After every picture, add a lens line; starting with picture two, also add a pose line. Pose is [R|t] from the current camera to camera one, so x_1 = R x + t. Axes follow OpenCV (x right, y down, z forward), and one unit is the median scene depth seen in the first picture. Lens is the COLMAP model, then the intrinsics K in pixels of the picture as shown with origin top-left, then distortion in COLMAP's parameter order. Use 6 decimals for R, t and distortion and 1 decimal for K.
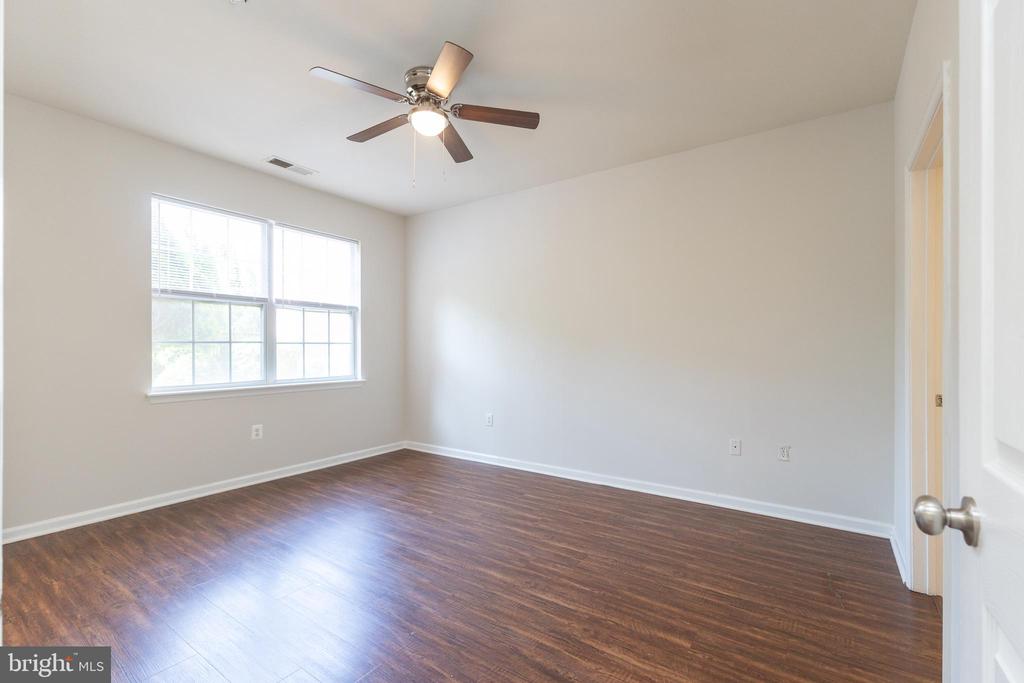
lens RADIAL K [[449.6, 0, 514.8], [0, 449.6, 349.9], [0, 0, 1]] dist [-0.014821, -0.000180]
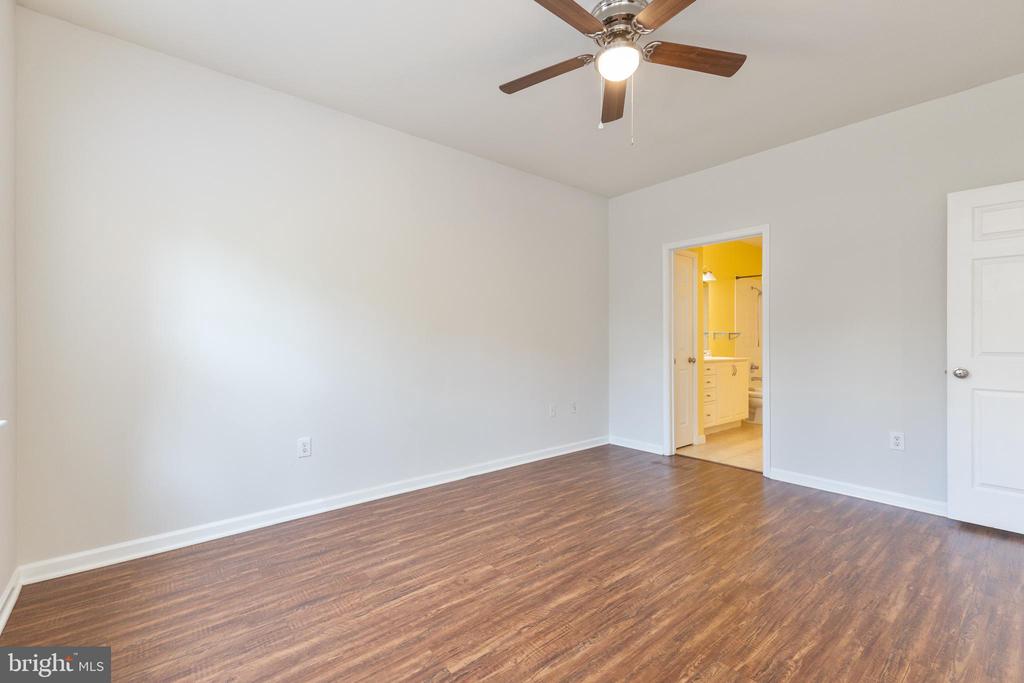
lens RADIAL K [[448.3, 0, 512.7], [0, 448.3, 344.9], [0, 0, 1]] dist [0.007344, -0.000740]
pose [[0.269158, -0.012770, 0.963011, -0.894821], [0.008264, 0.999906, 0.010950, 0.004916], [-0.963061, 0.005011, 0.269238, 0.809095]]
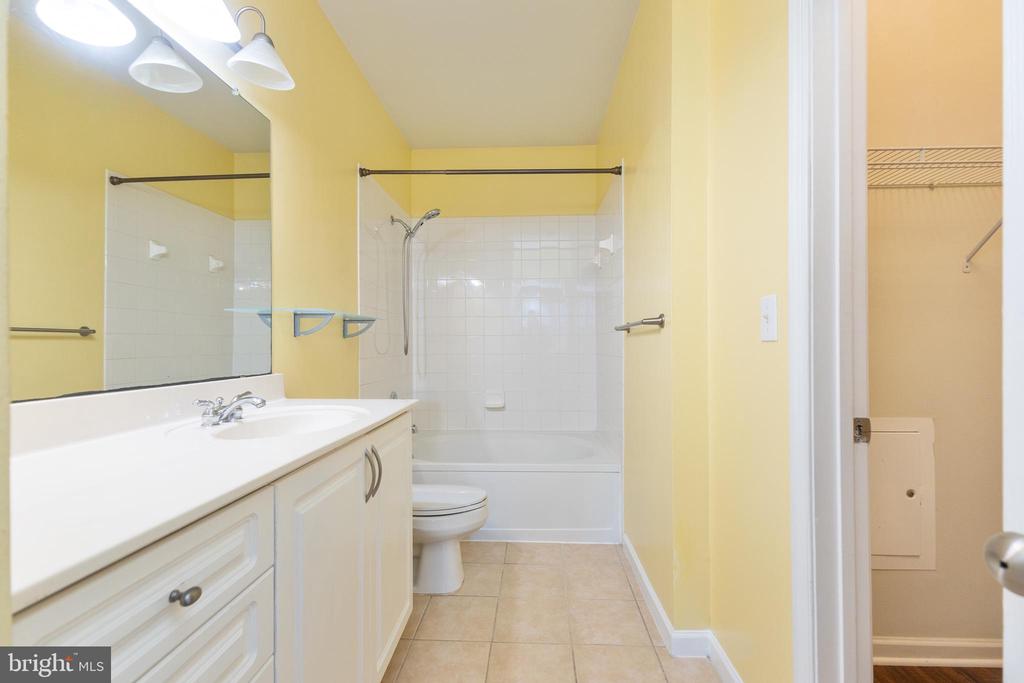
lens RADIAL K [[448.3, 0, 512.7], [0, 448.3, 344.9], [0, 0, 1]] dist [0.007344, -0.000740]
pose [[-0.525879, -0.003756, 0.850551, 0.682391], [0.002276, 0.999980, 0.005823, 0.019050], [-0.850556, 0.004998, -0.525860, 0.540654]]
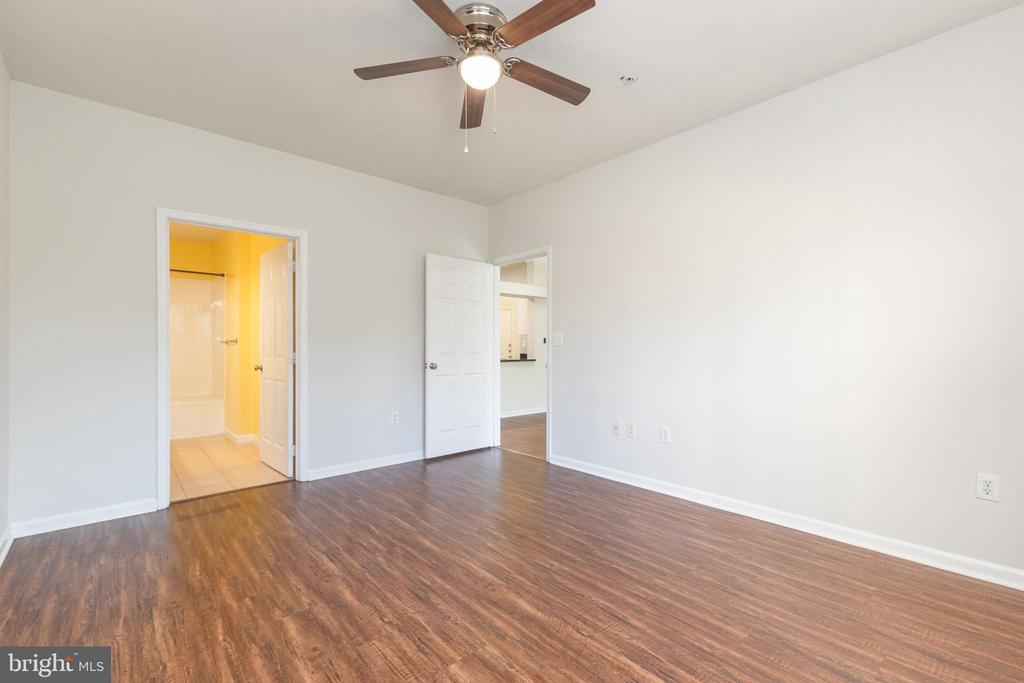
lens RADIAL K [[448.3, 0, 512.7], [0, 448.3, 344.9], [0, 0, 1]] dist [0.007344, -0.000740]
pose [[-0.972318, 0.000842, 0.233659, -0.383101], [0.000770, 1.000000, -0.000398, 0.010221], [-0.233659, -0.000207, -0.972319, 1.532513]]
